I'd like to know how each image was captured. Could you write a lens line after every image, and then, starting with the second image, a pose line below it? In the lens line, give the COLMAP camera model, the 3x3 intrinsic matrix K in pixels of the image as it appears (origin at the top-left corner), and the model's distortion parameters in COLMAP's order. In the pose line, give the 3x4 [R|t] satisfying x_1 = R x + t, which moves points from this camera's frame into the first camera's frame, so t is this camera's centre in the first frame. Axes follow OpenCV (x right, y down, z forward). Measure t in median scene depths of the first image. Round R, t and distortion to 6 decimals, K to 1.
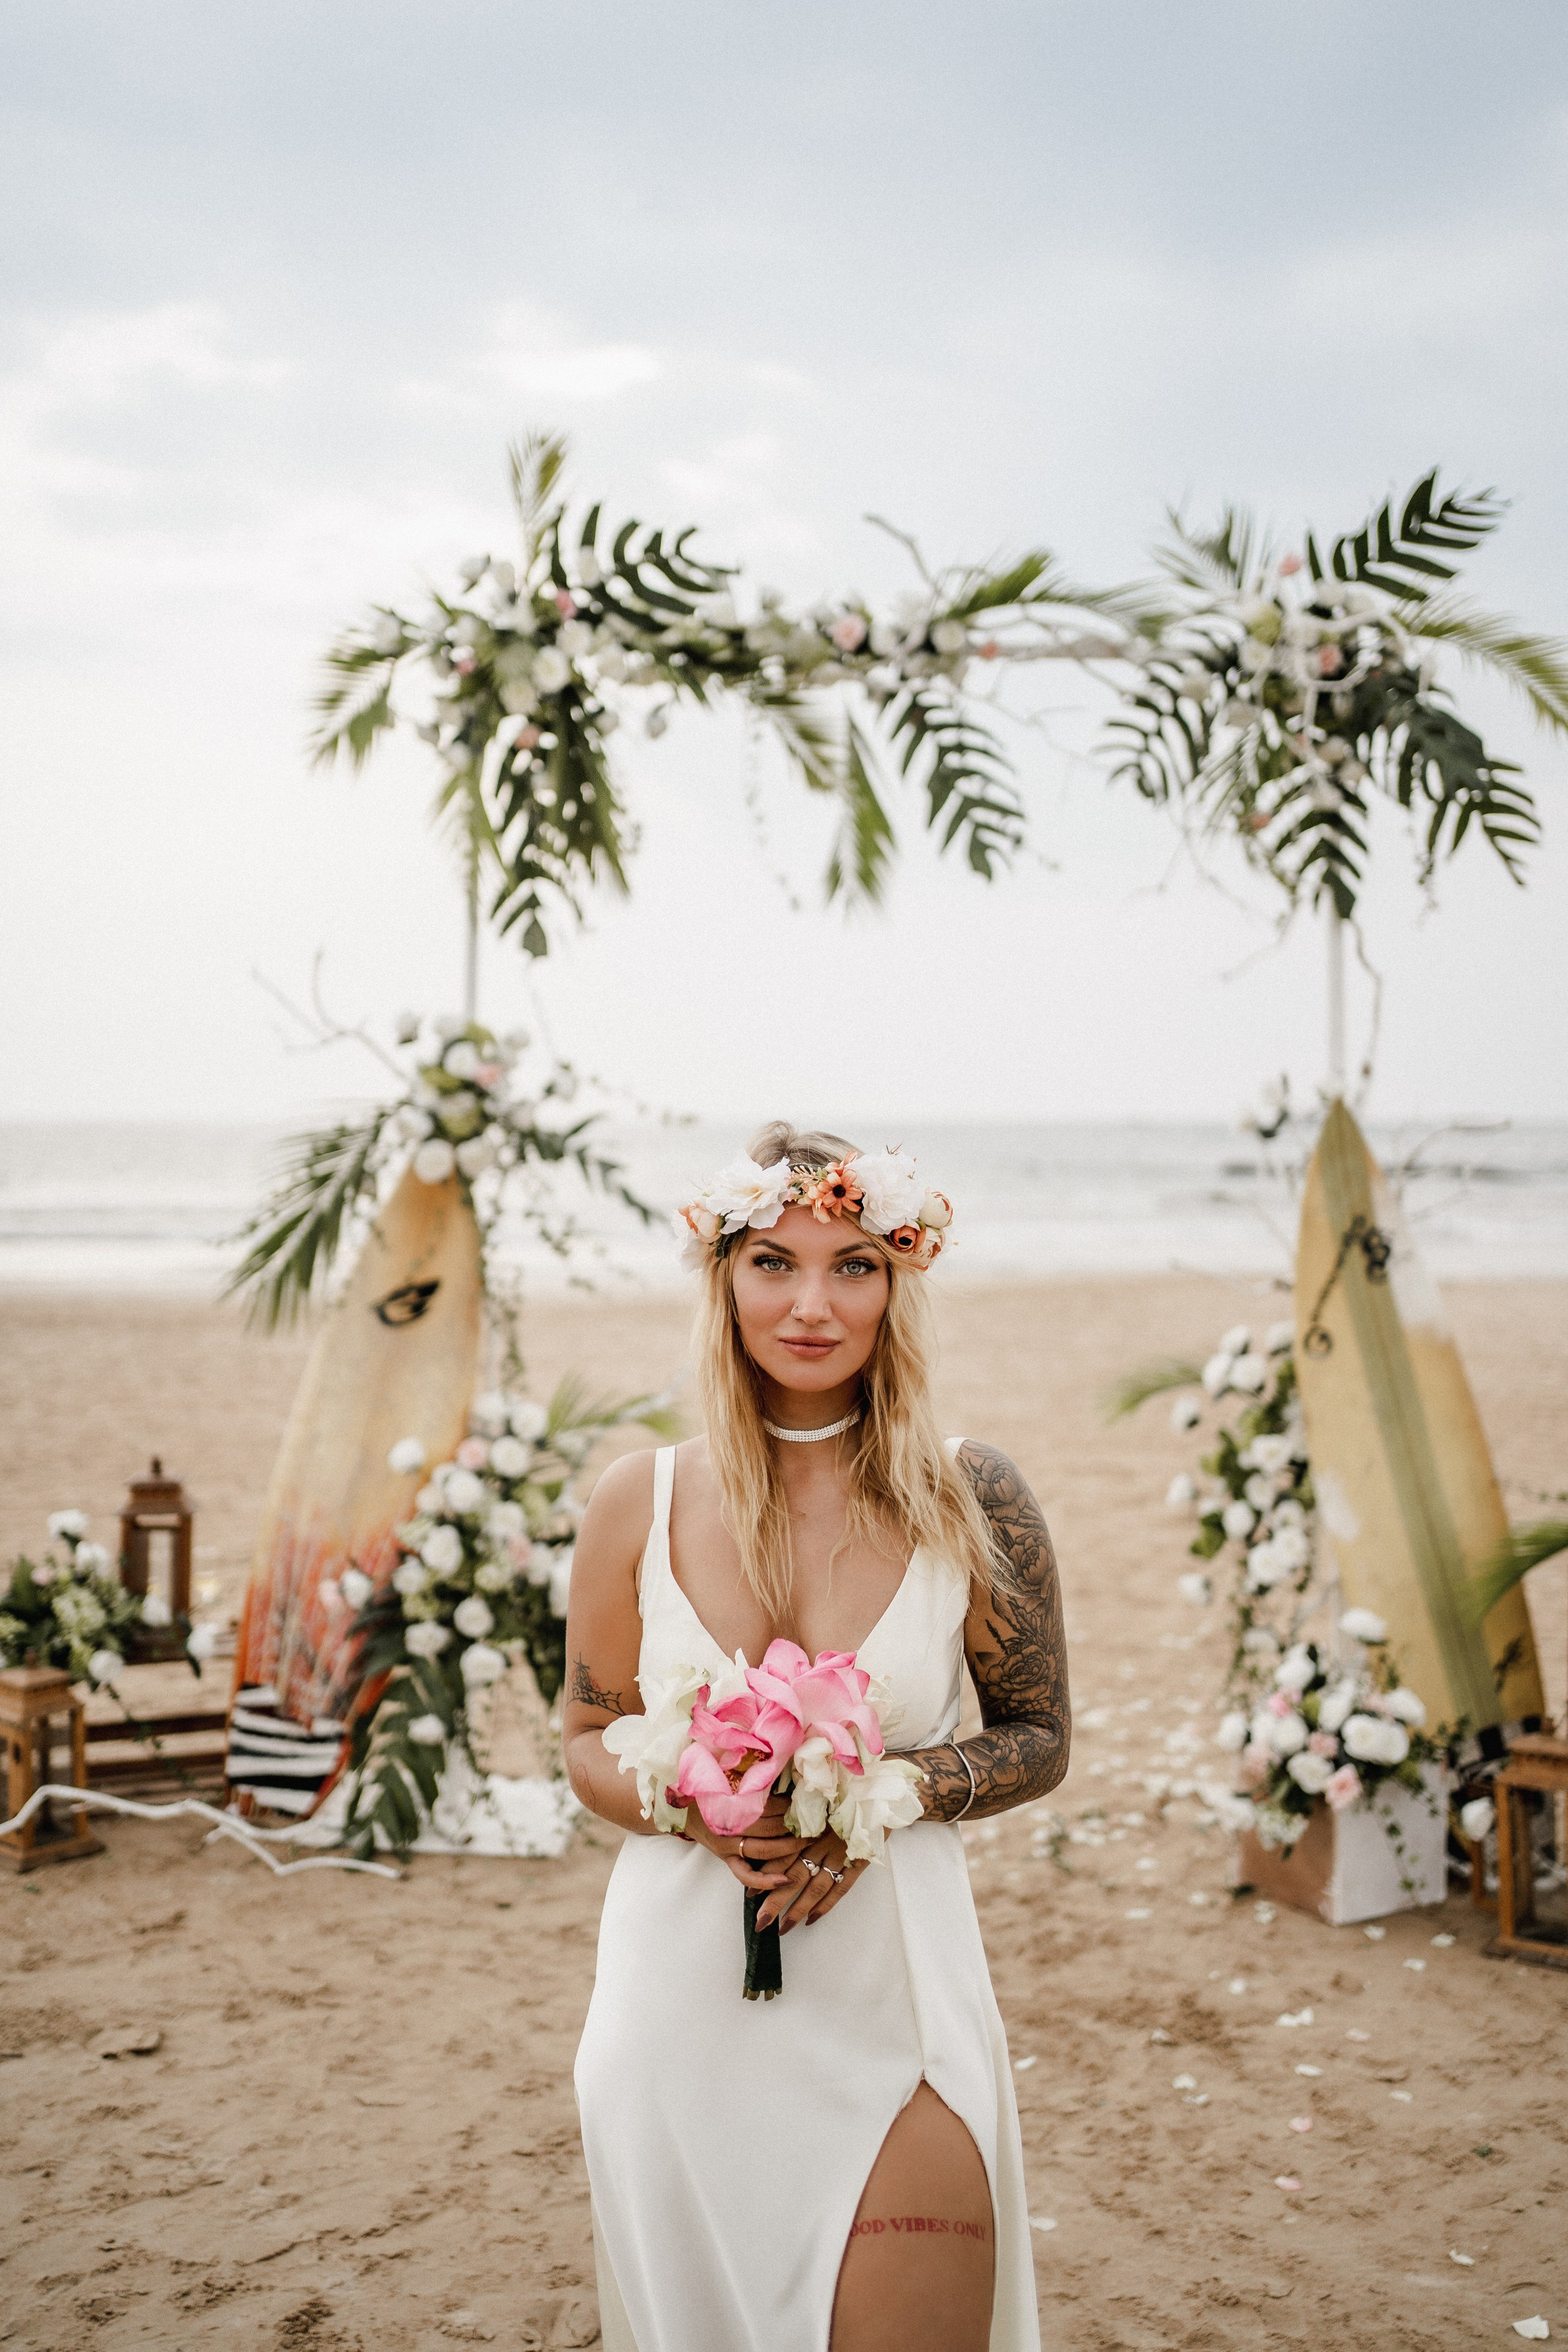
lens RADIAL K [[2366.9, 0, 767.0], [0, 2366.9, 1174.5], [0, 0, 1]] dist [-0.013020, 0.100159]
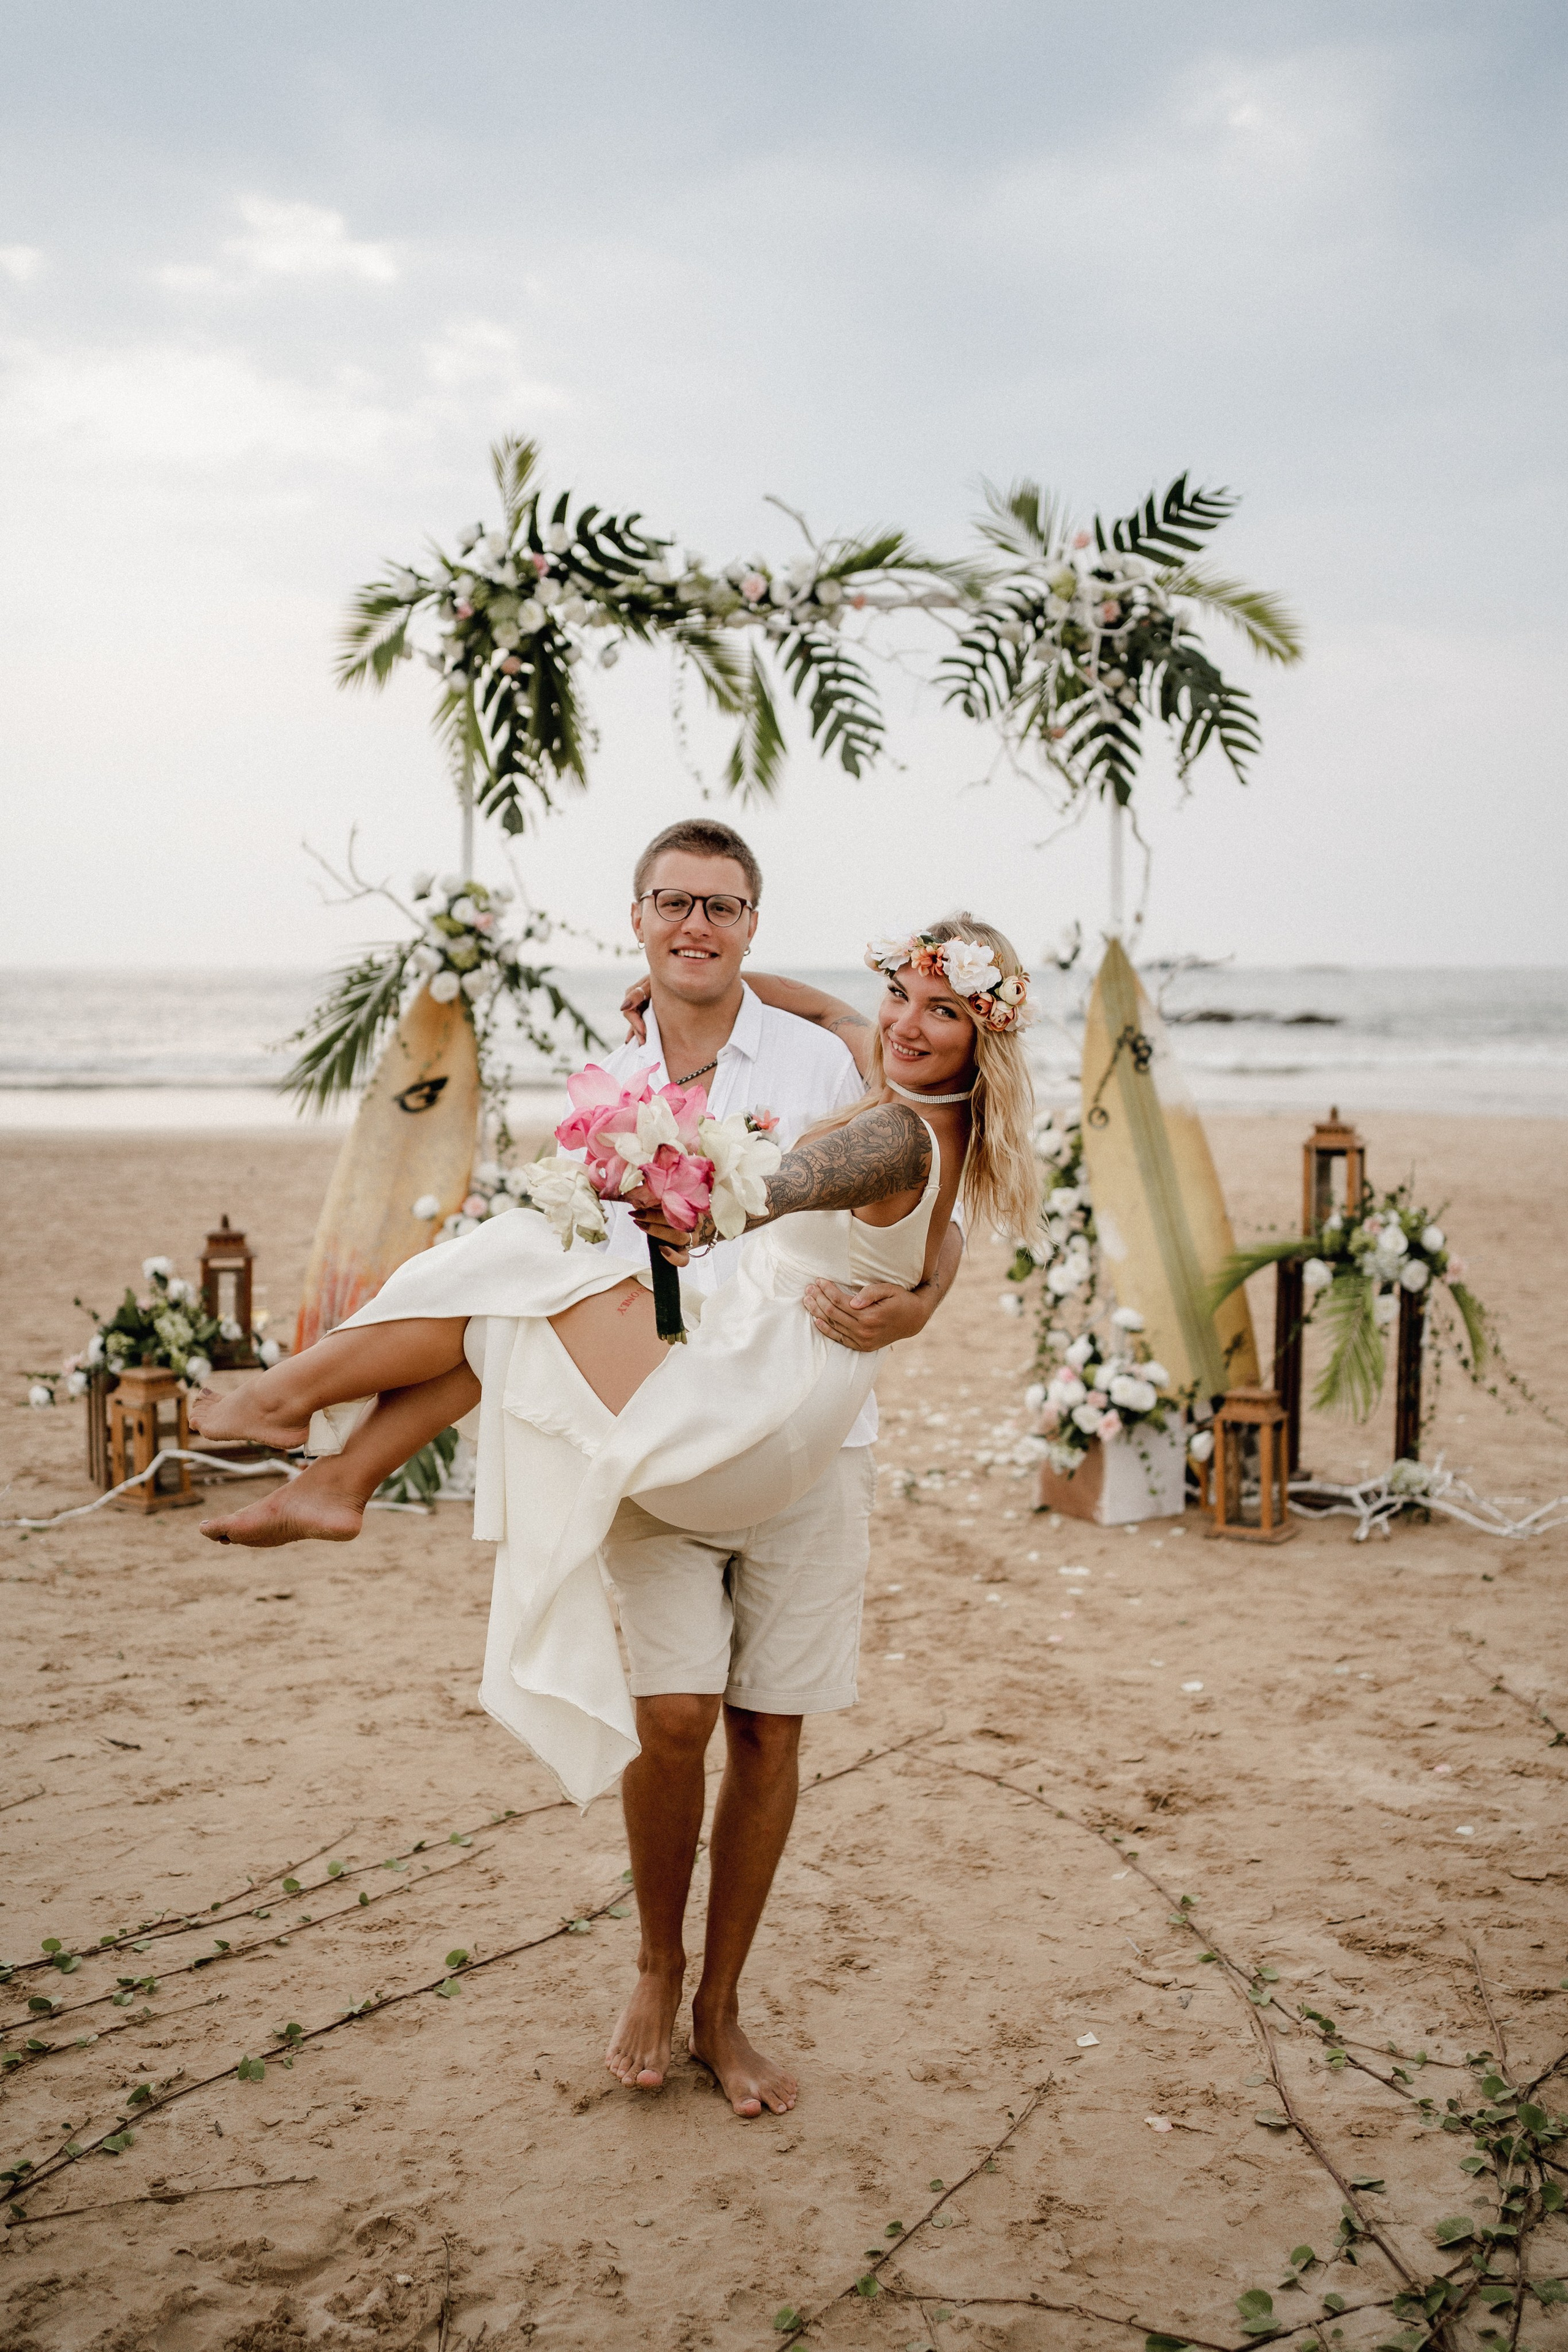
lens RADIAL K [[2452.8, 0, 784.0], [0, 2452.8, 1176.0], [0, 0, 1]] dist [-0.003746, -0.000304]
pose [[0.997551, -0.007210, 0.069563, -0.046766], [0.003064, 0.998222, 0.059525, 0.019047], [-0.069869, -0.059166, 0.995800, -0.394576]]
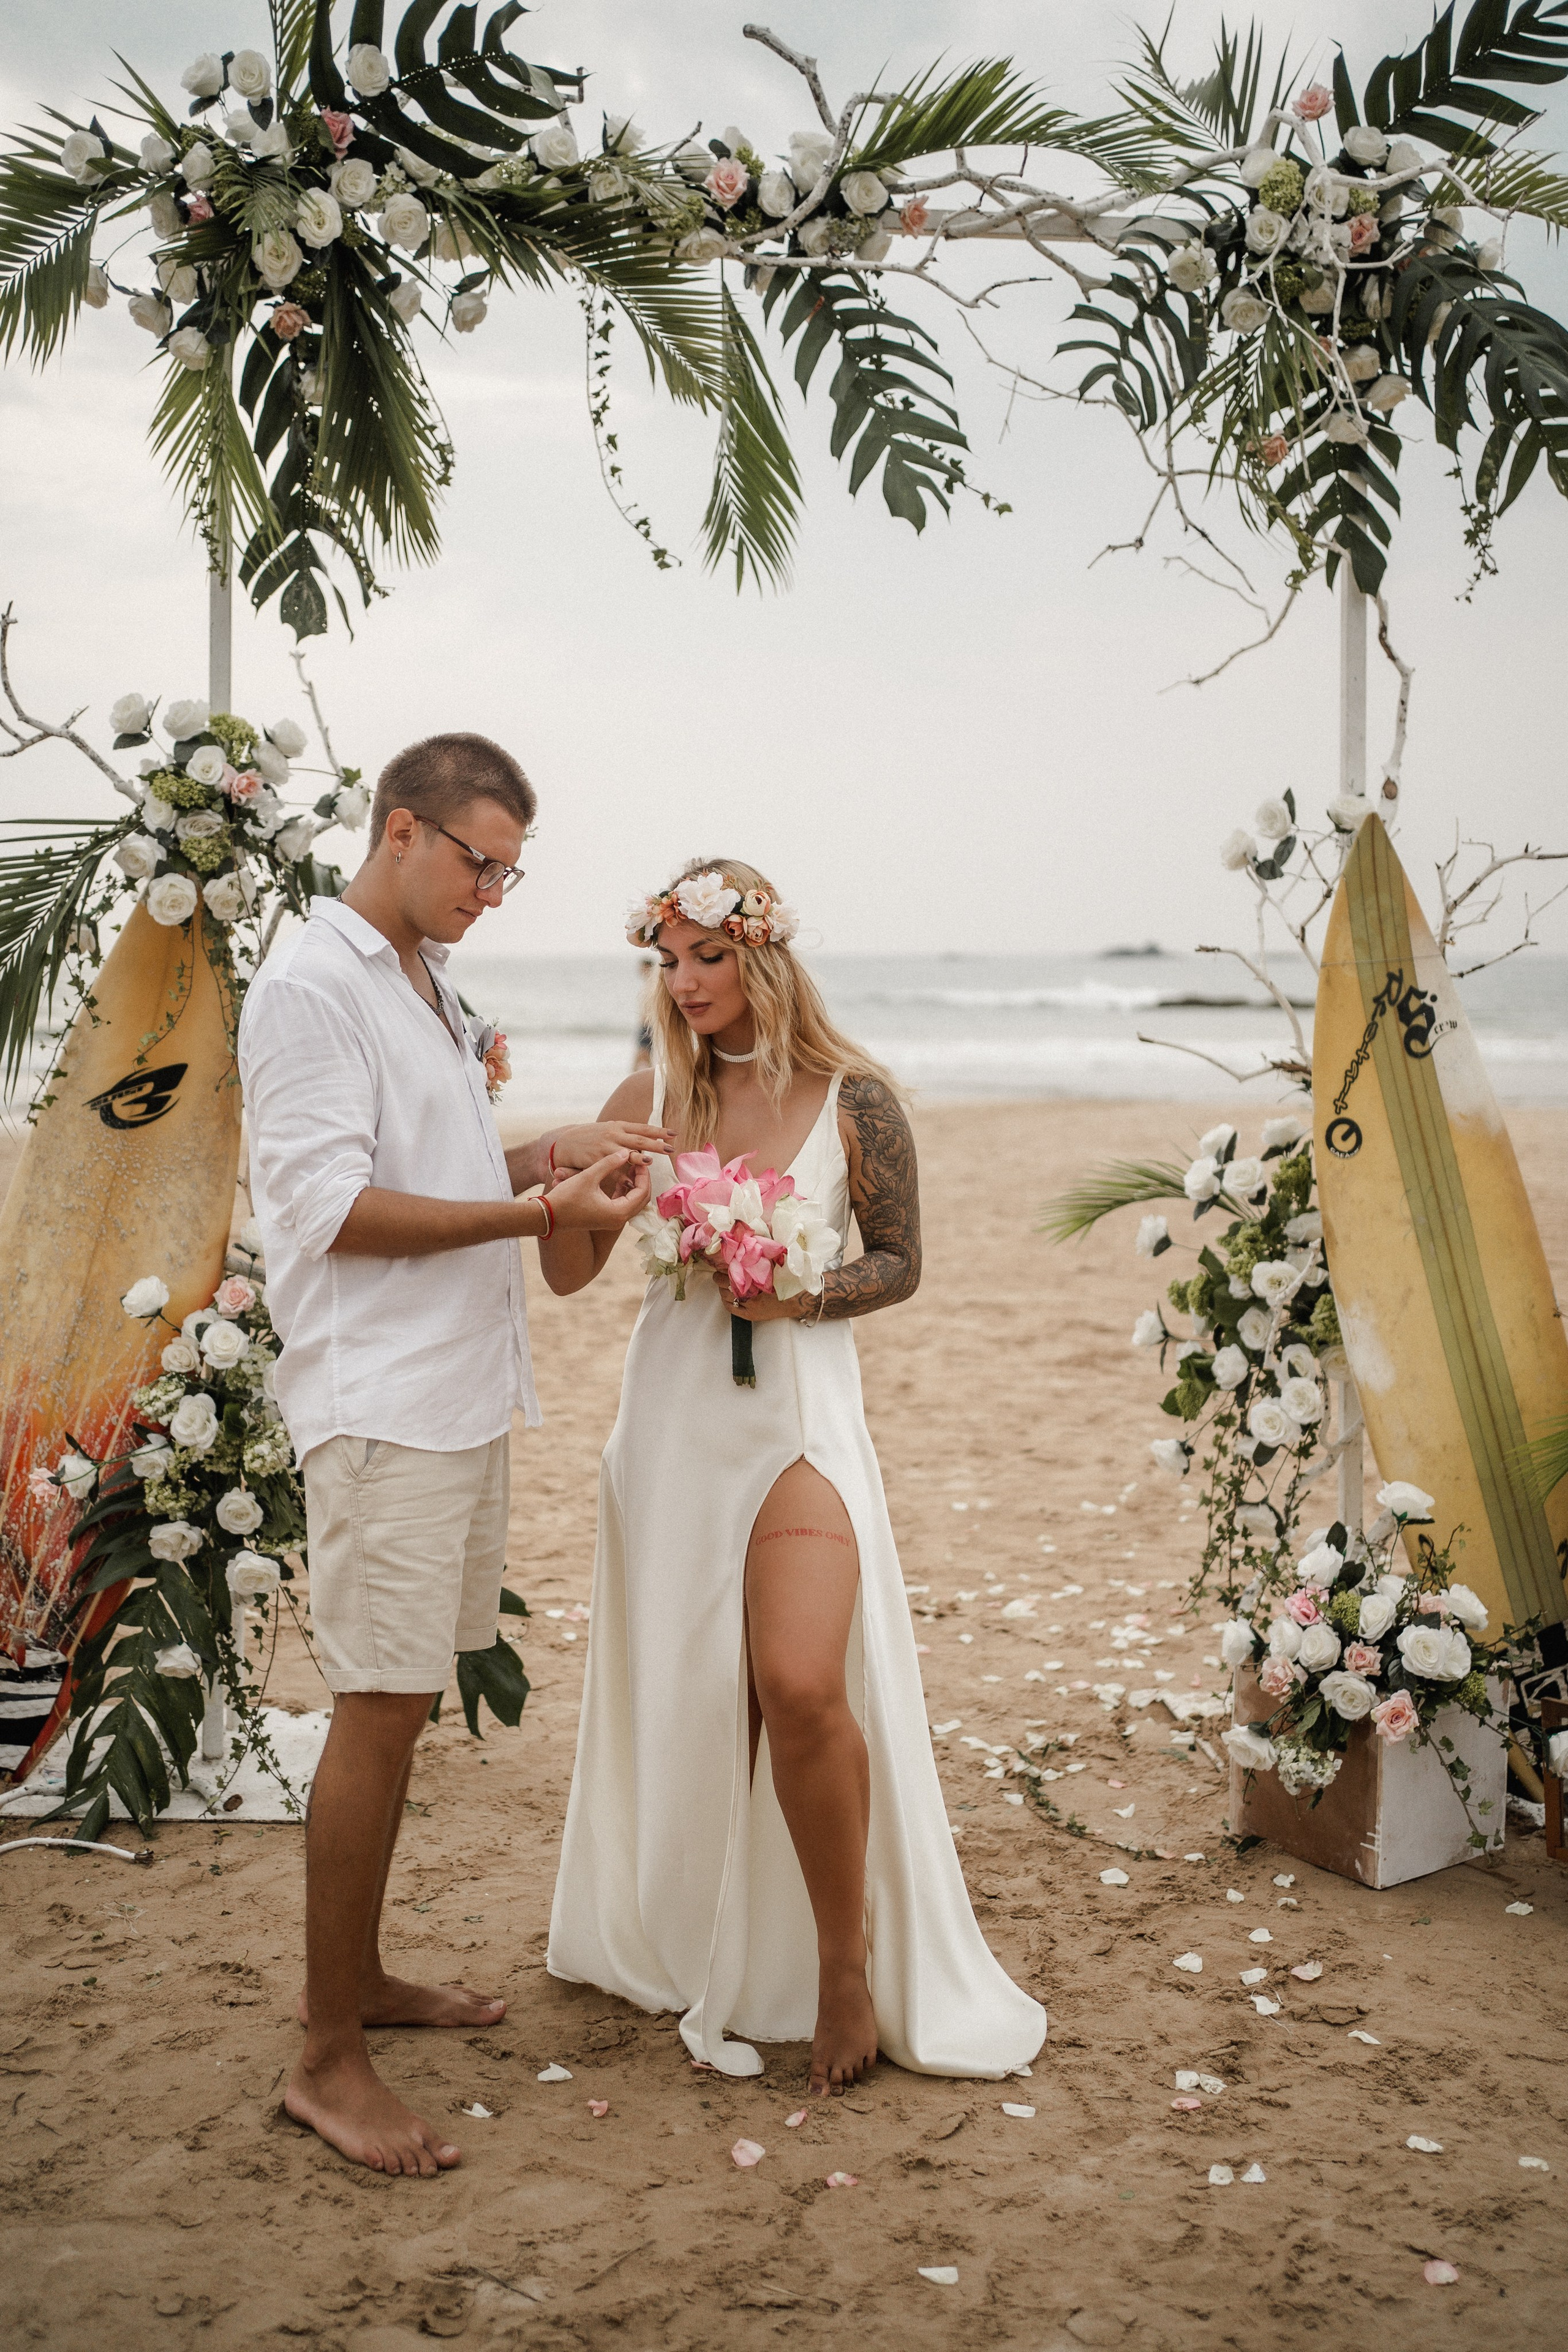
lens RADIAL K [[2366.9, 0, 767.0], [0, 2366.9, 1174.5], [0, 0, 1]] dist [-0.013020, 0.100159]
pose [[0.996826, -0.008917, 0.079112, -0.014398], [0.003686, 0.997812, 0.066019, 0.031104], [-0.079528, -0.065518, 0.994677, 0.243224]]
